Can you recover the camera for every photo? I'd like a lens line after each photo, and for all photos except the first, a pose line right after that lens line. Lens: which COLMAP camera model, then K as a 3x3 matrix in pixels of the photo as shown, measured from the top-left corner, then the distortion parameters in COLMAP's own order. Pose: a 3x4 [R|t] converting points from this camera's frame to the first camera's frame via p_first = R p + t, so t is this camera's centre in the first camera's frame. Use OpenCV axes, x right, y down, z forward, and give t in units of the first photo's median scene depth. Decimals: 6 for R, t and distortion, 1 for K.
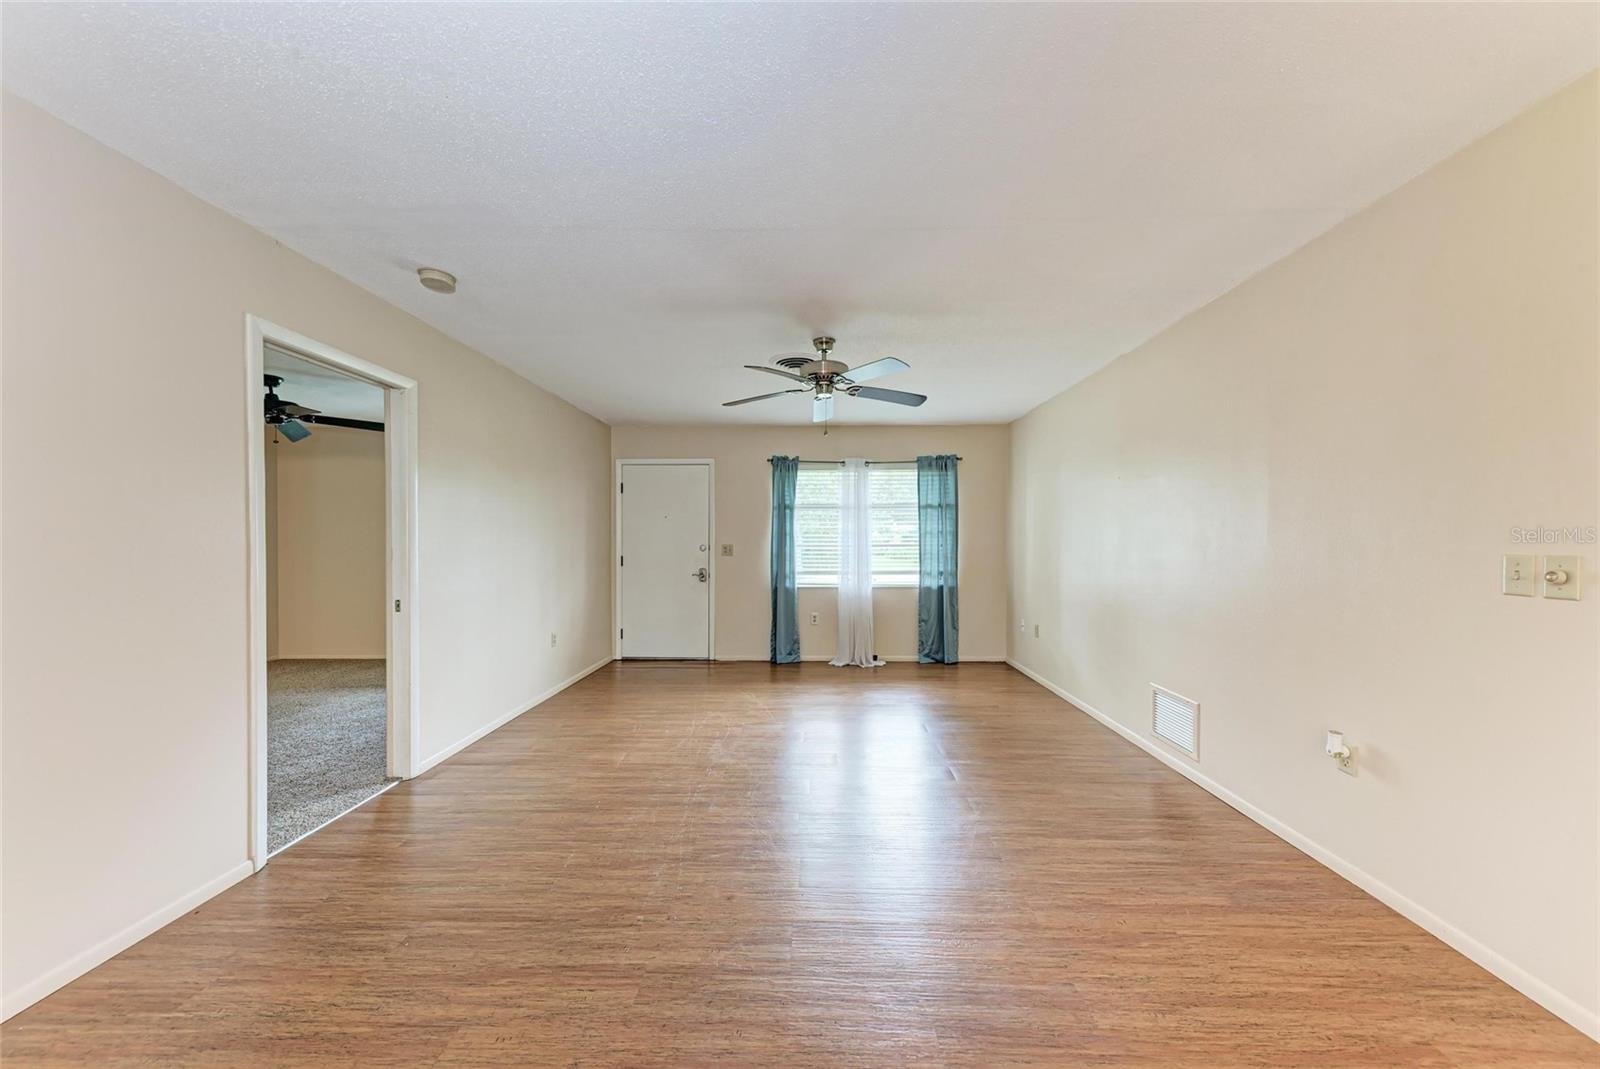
lens RADIAL K [[557.9, 0, 797.7], [0, 557.9, 536.5], [0, 0, 1]] dist [0.012882, -0.000203]
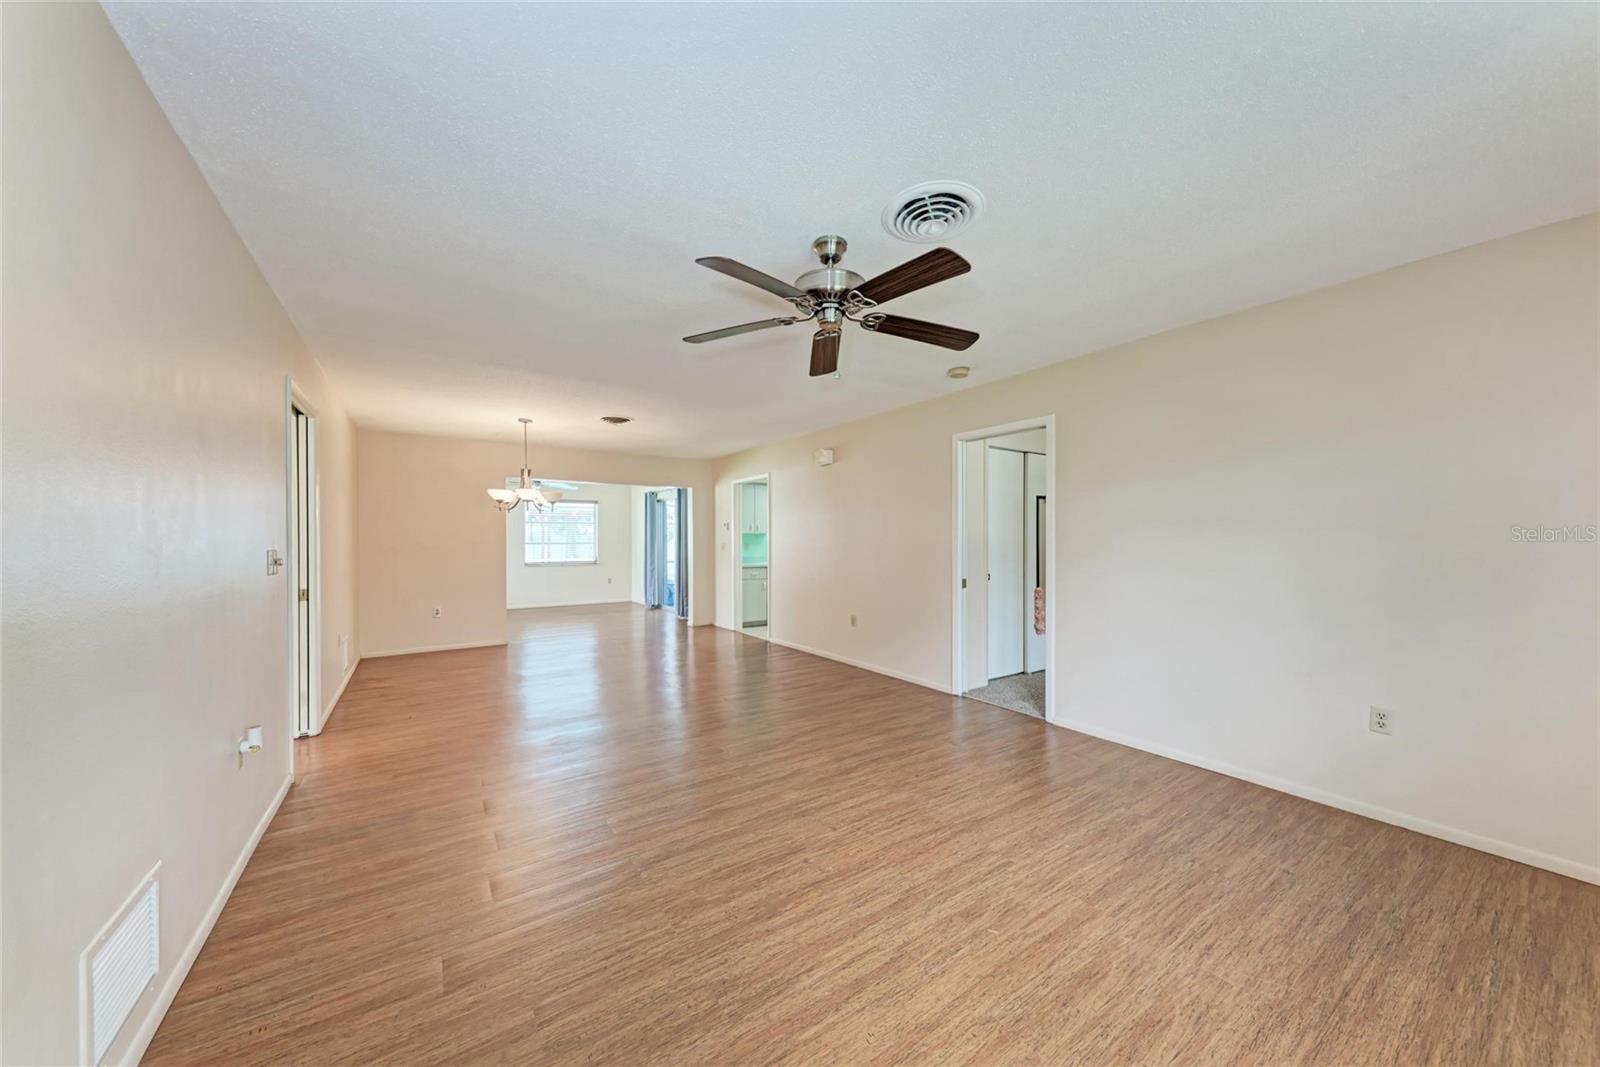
lens RADIAL K [[557.9, 0, 814.2], [0, 557.9, 545.5], [0, 0, 1]] dist [0.012882, -0.000203]
pose [[-0.798410, 0.004890, -0.602094, 0.514767], [0.000483, 0.999972, 0.007482, 0.011734], [0.602114, 0.005683, -0.798390, 1.687454]]
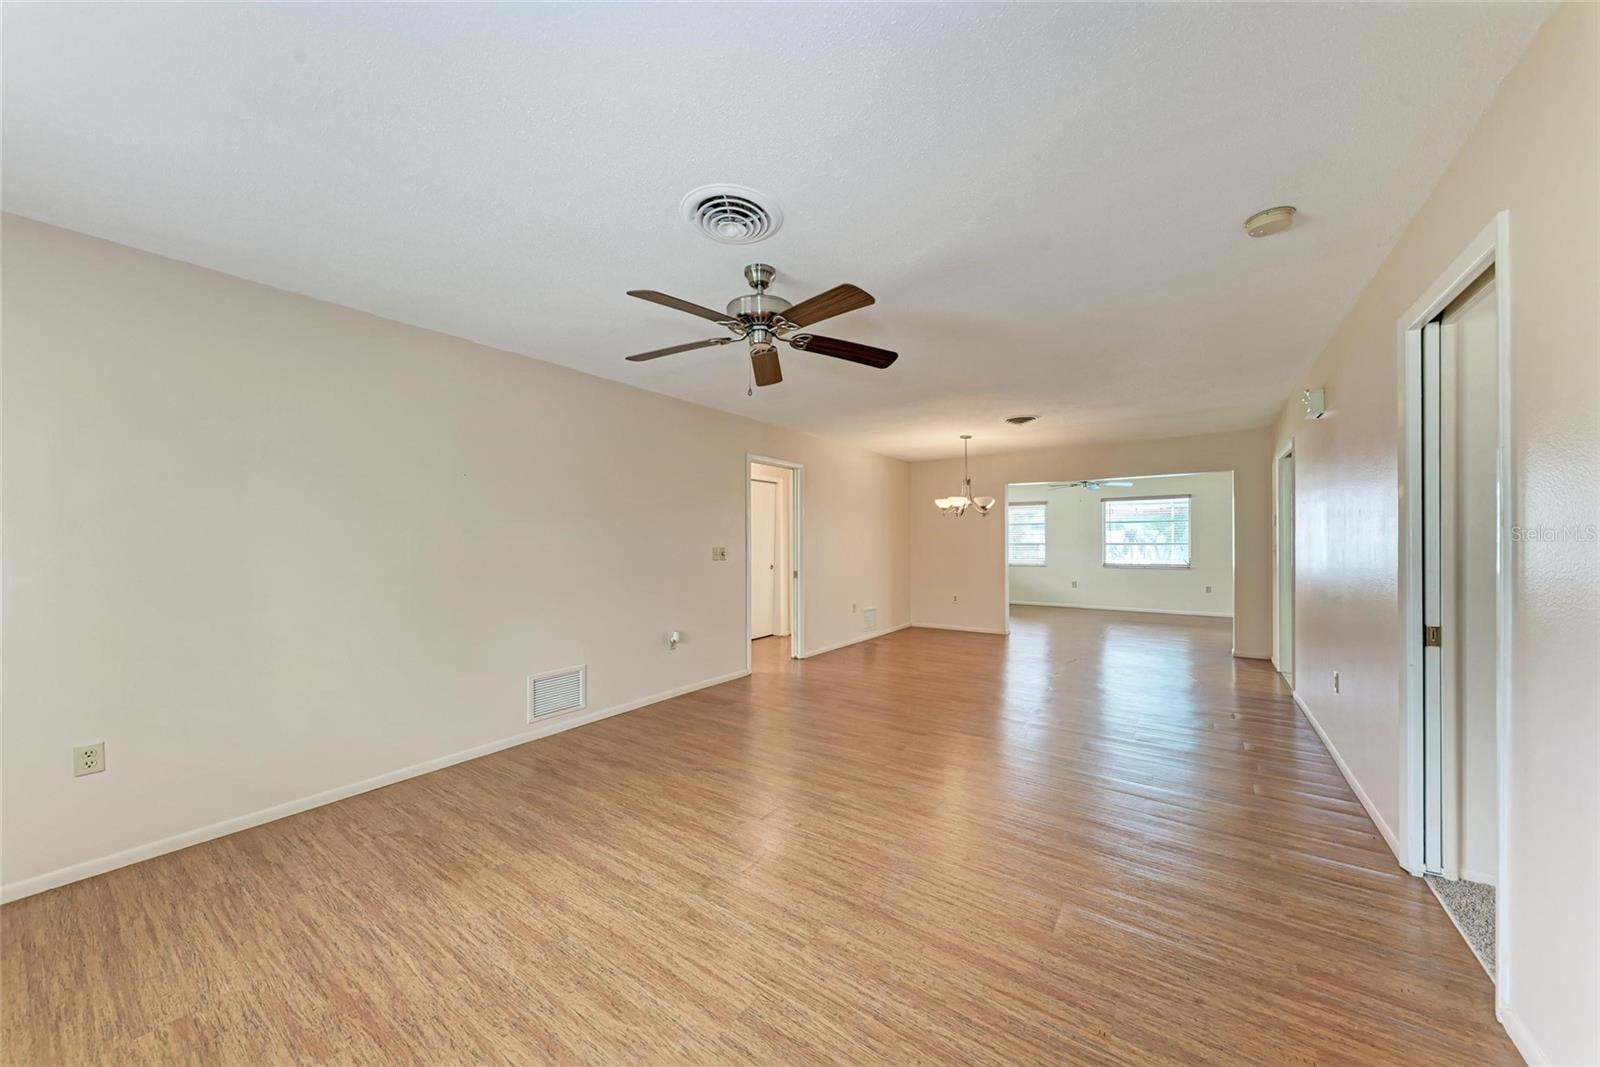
lens RADIAL K [[557.9, 0, 791.2], [0, 557.9, 538.3], [0, 0, 1]] dist [0.012882, -0.000203]
pose [[-0.826473, 0.005464, 0.562950, -0.451218], [0.001956, 0.999975, -0.006834, 0.009102], [-0.562973, -0.004547, -0.826463, 1.752643]]
